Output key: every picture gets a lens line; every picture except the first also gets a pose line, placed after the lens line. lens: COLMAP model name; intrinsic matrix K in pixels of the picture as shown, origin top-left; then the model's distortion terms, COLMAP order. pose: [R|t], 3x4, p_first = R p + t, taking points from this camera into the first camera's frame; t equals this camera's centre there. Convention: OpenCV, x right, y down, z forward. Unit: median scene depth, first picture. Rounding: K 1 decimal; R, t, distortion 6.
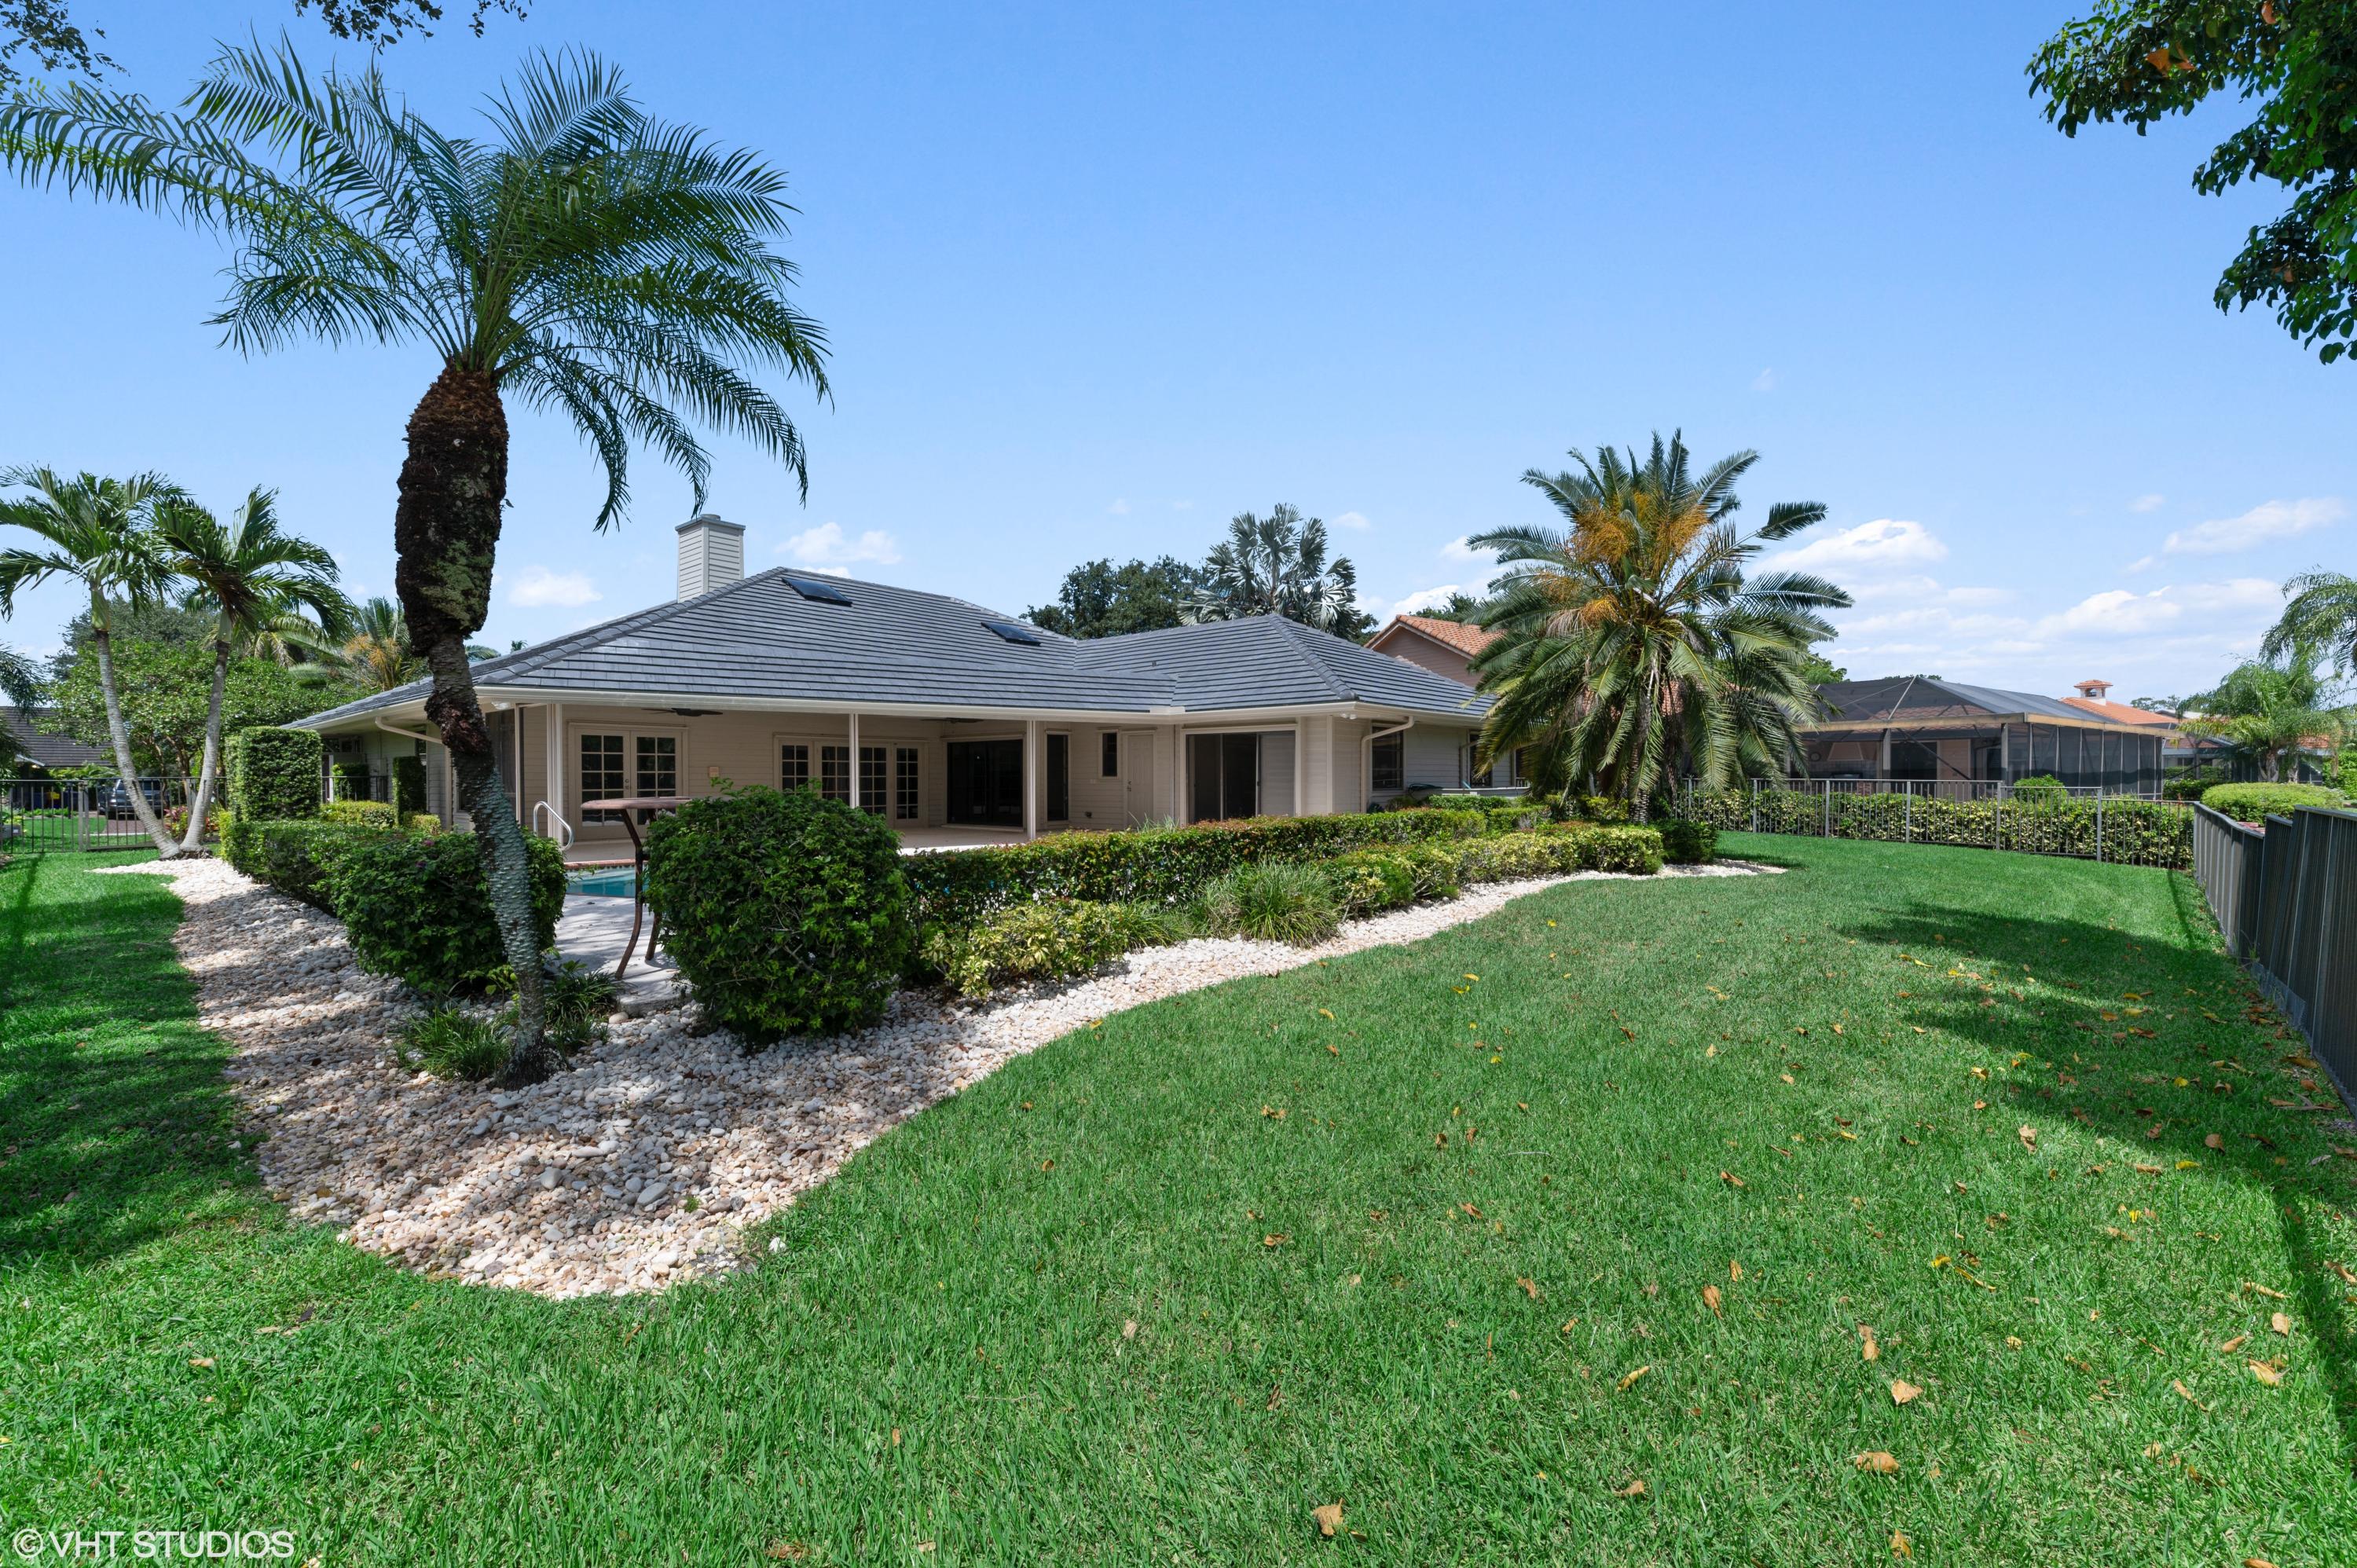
lens RADIAL K [[973.5, 0, 1178.5], [0, 973.5, 784.0], [0, 0, 1]] dist [0.022665, 0.000116]
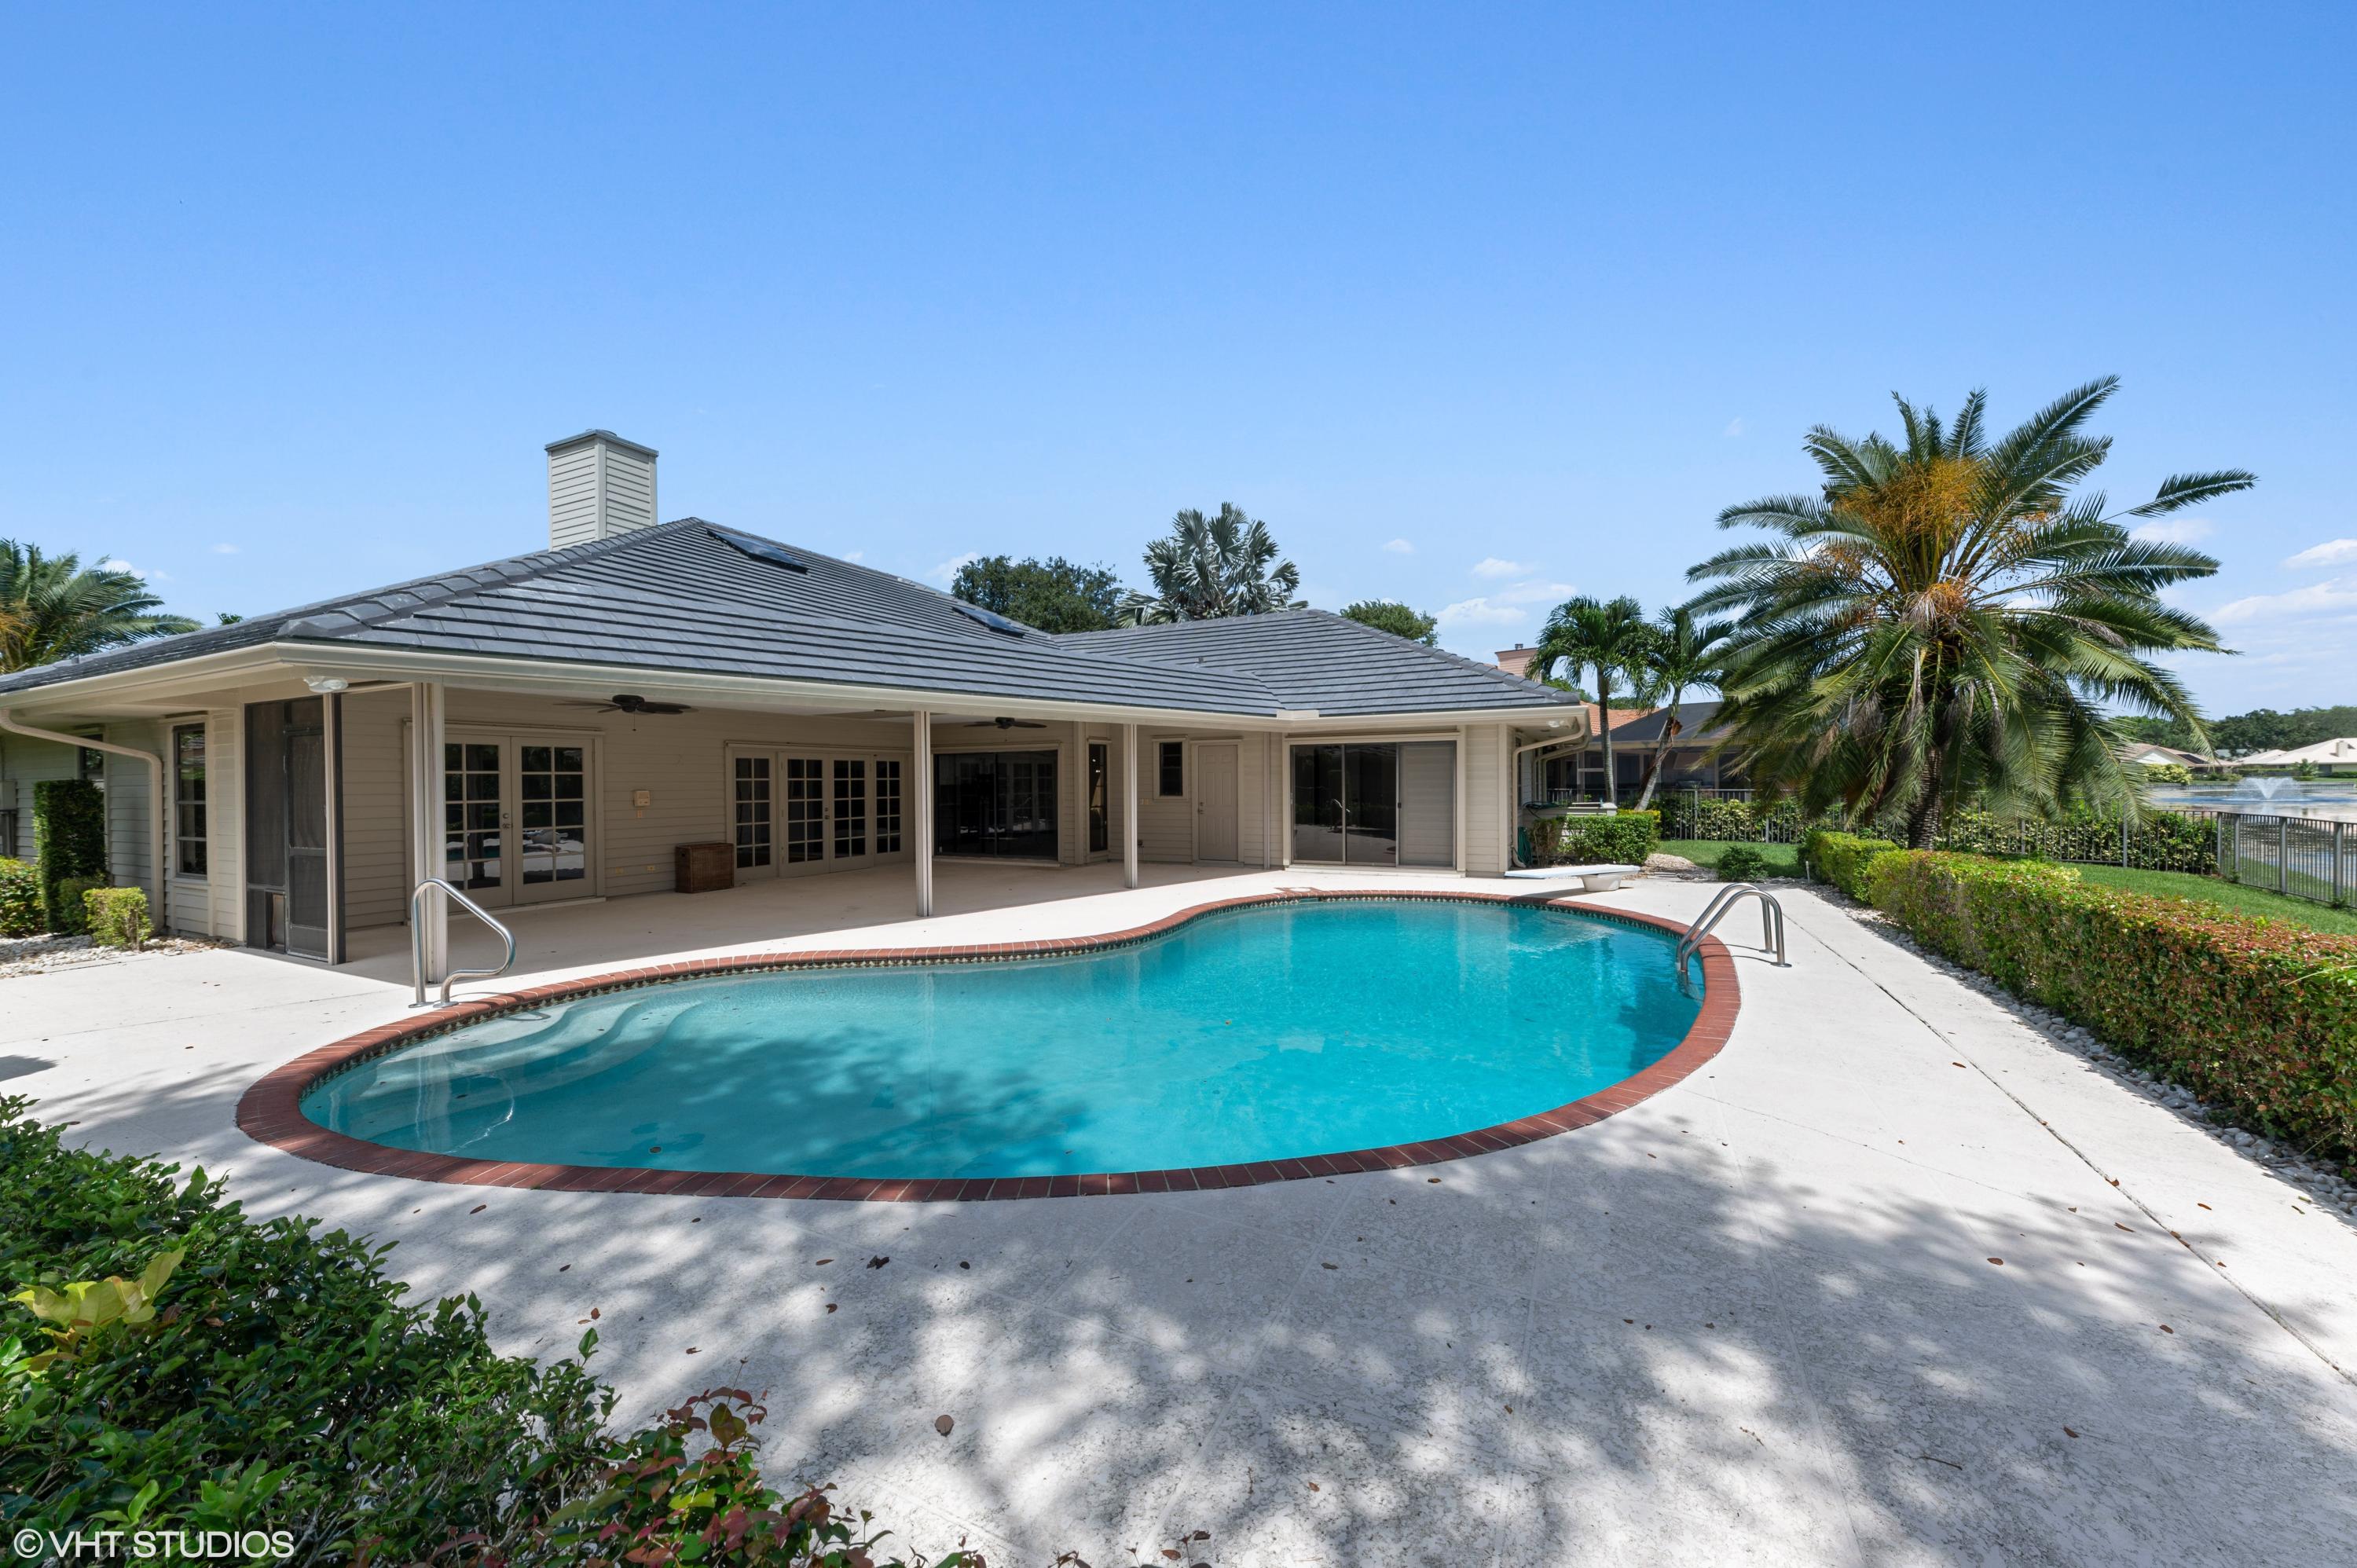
lens RADIAL K [[863.3, 0, 1176.9], [0, 863.3, 779.6], [0, 0, 1]] dist [0.000430, -0.000424]
pose [[0.965401, -0.006885, 0.260680, -0.272050], [0.008725, 0.999945, -0.005903, -0.018238], [-0.260625, 0.007974, 0.965407, 0.328933]]
